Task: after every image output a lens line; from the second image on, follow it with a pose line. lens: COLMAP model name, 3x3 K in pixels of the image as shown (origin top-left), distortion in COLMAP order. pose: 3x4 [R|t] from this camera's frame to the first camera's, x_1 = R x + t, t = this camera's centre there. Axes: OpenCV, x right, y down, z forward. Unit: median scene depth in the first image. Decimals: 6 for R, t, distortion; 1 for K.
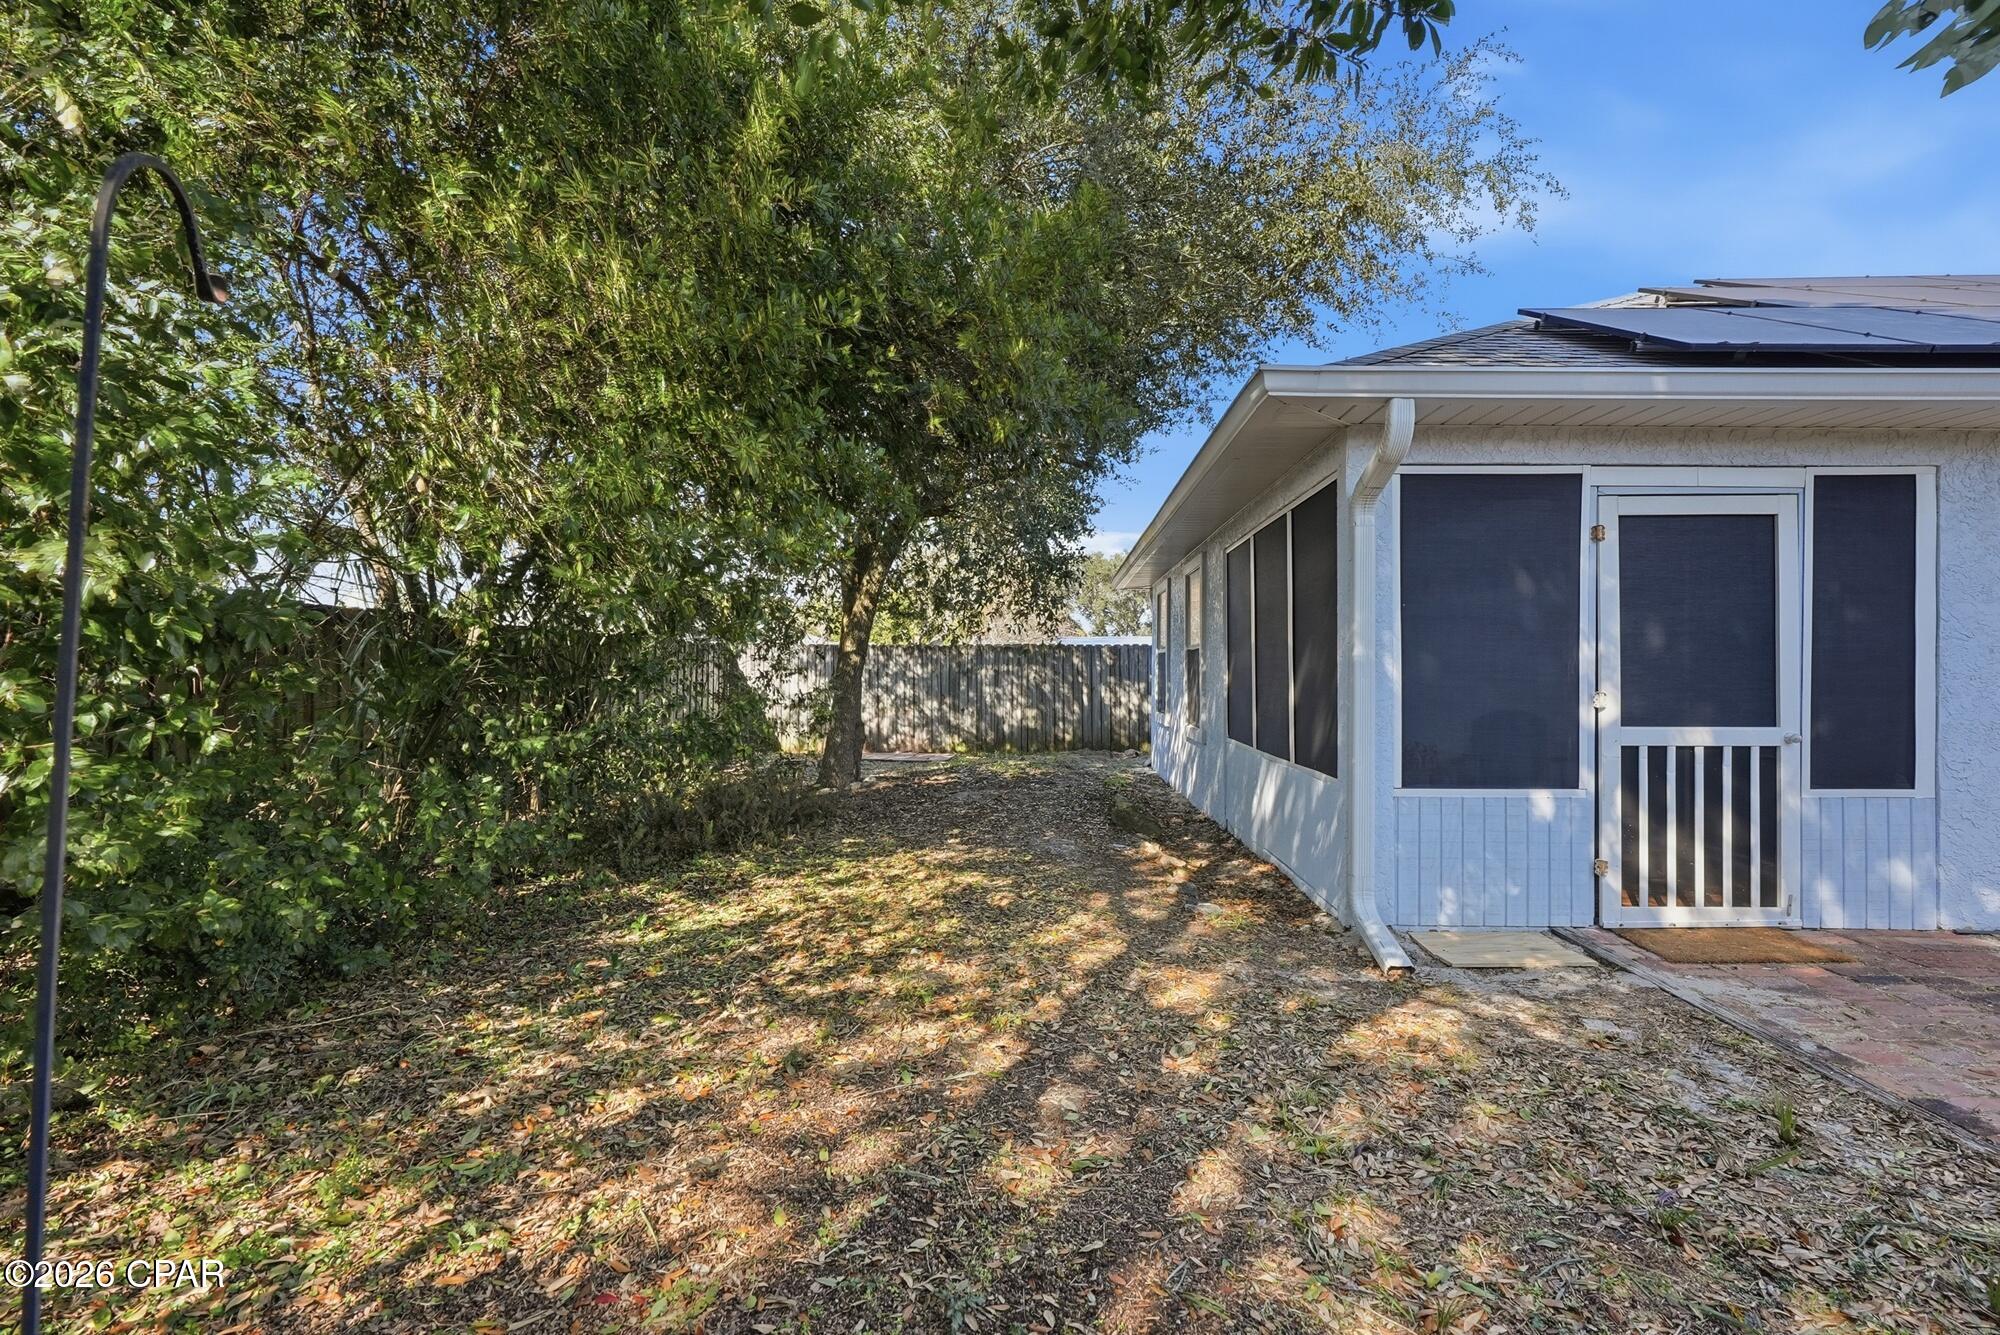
lens RADIAL K [[926.5, 0, 1000.1], [0, 926.5, 663.9], [0, 0, 1]] dist [-0.001398, 0.005799]
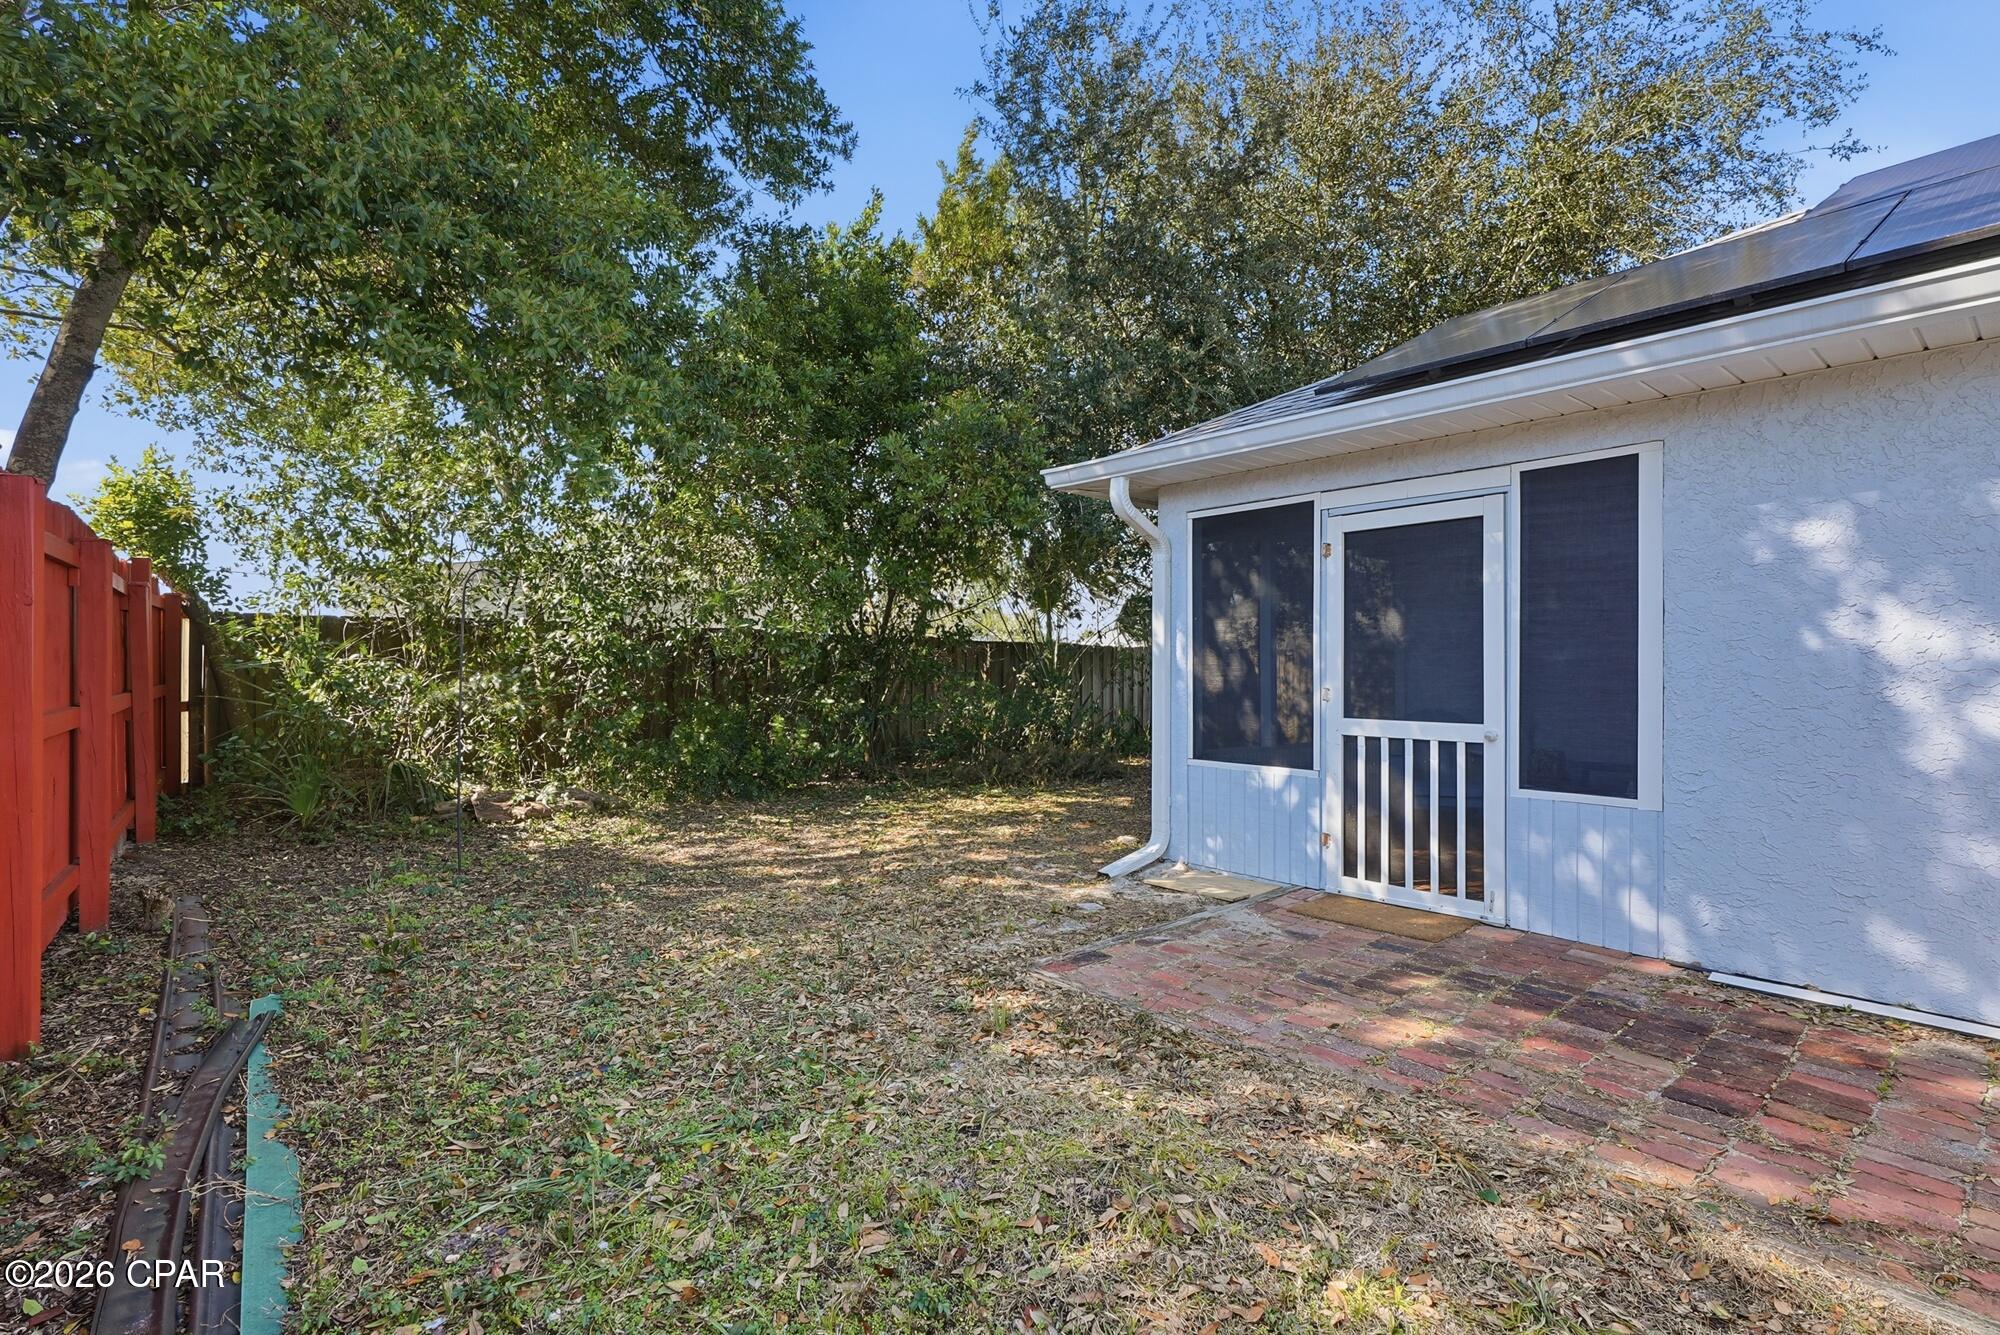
lens RADIAL K [[926.5, 0, 1000.1], [0, 926.5, 663.9], [0, 0, 1]] dist [-0.001398, 0.005799]
pose [[0.659053, -0.004737, -0.752082, 1.252895], [0.003282, 0.999989, -0.003423, 0.003167], [0.752090, -0.000212, 0.659061, -0.066691]]
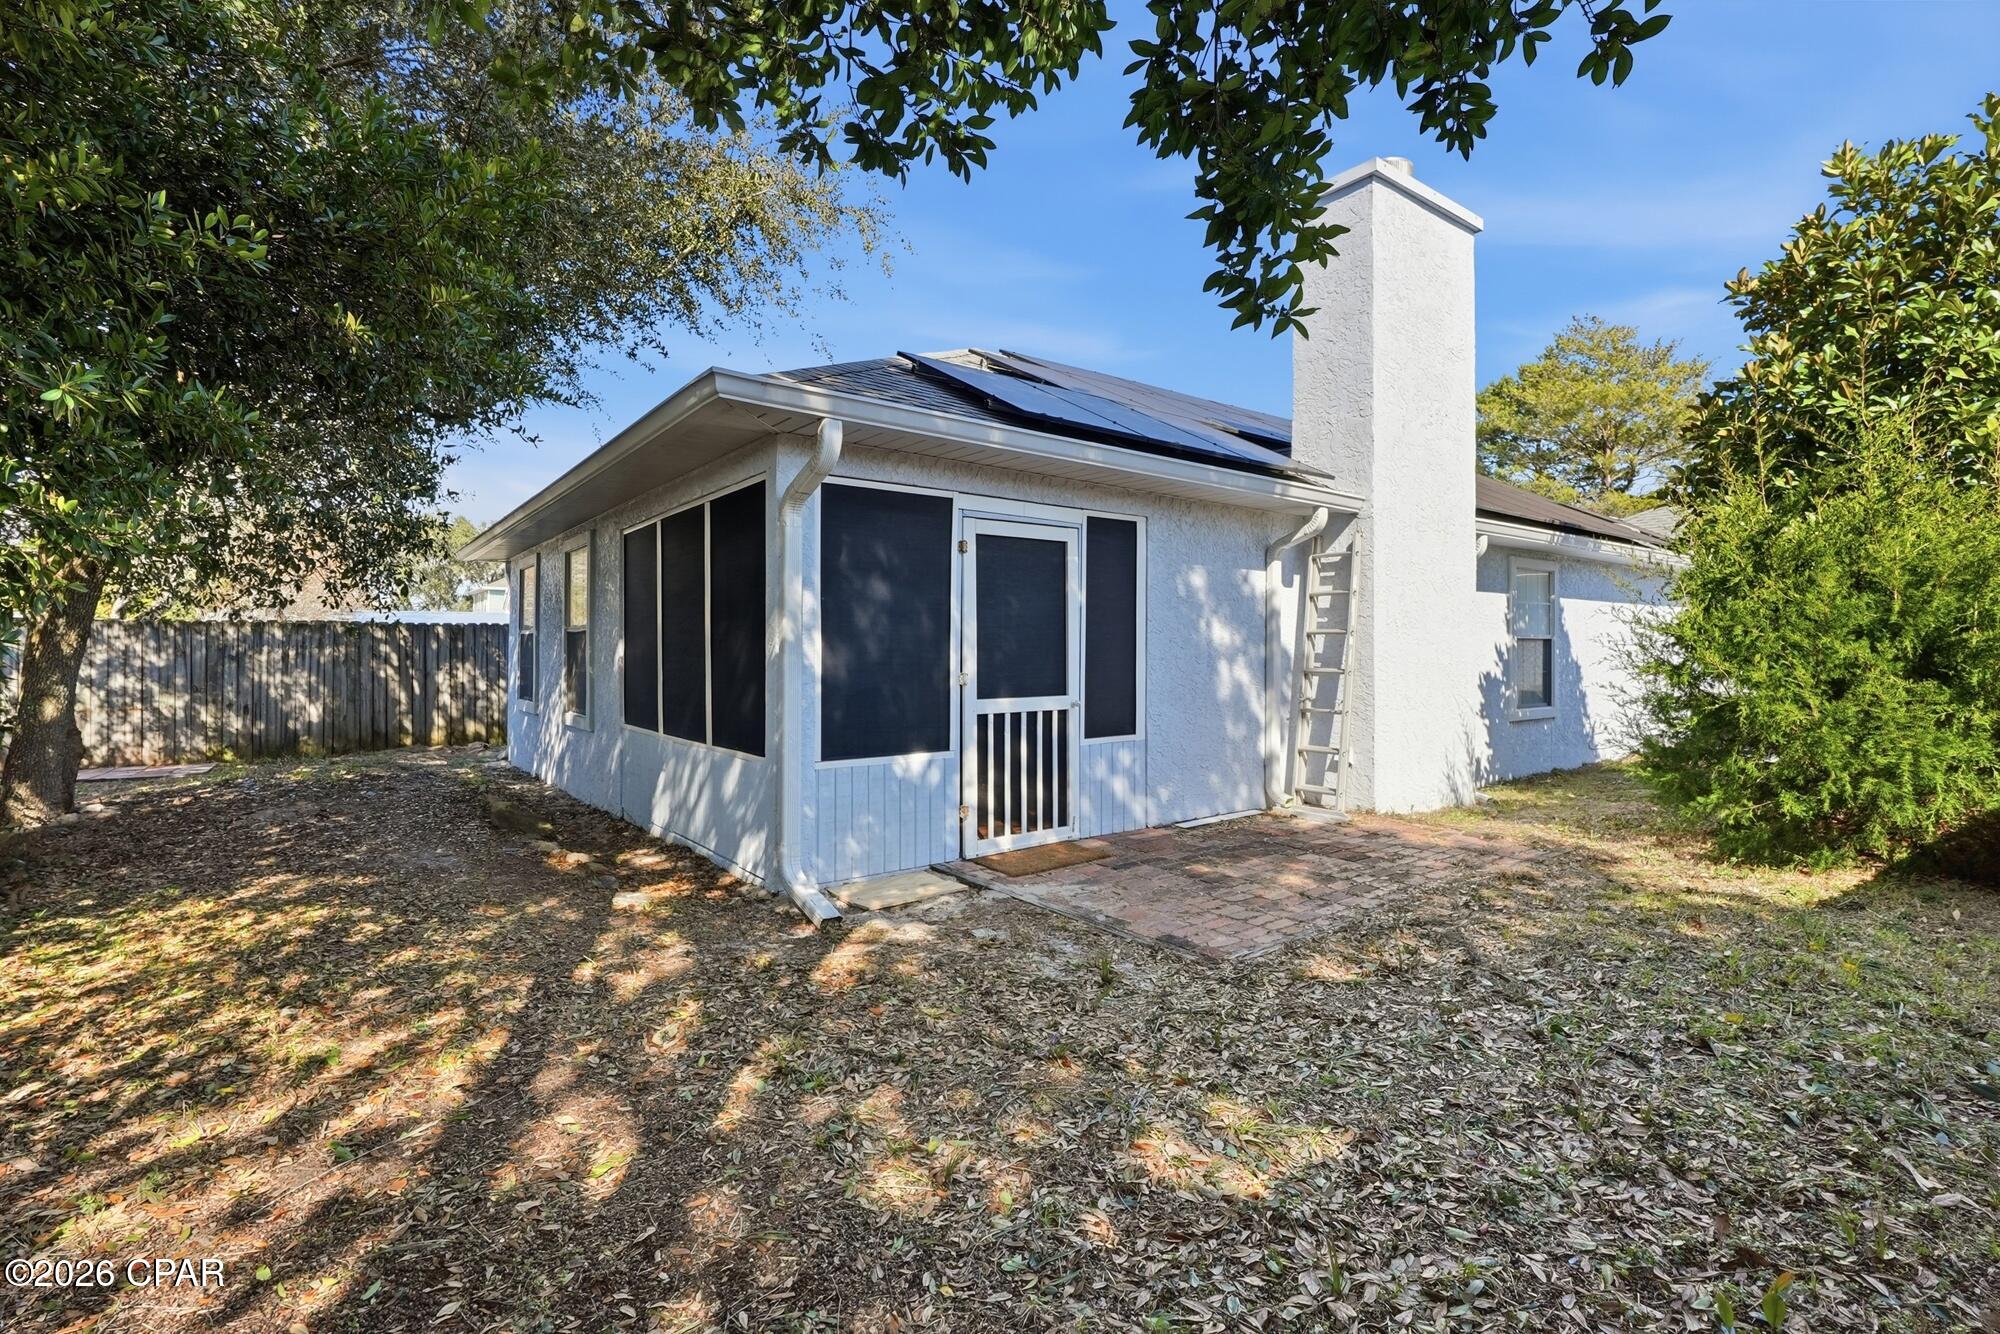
lens RADIAL K [[932.9, 0, 998.0], [0, 932.9, 645.6], [0, 0, 1]] dist [0.024793, -0.000076]
pose [[0.782606, -0.000629, 0.622517, -0.108214], [-0.000727, 0.999998, 0.001924, -0.009129], [-0.622517, -0.001958, 0.782604, -0.023314]]
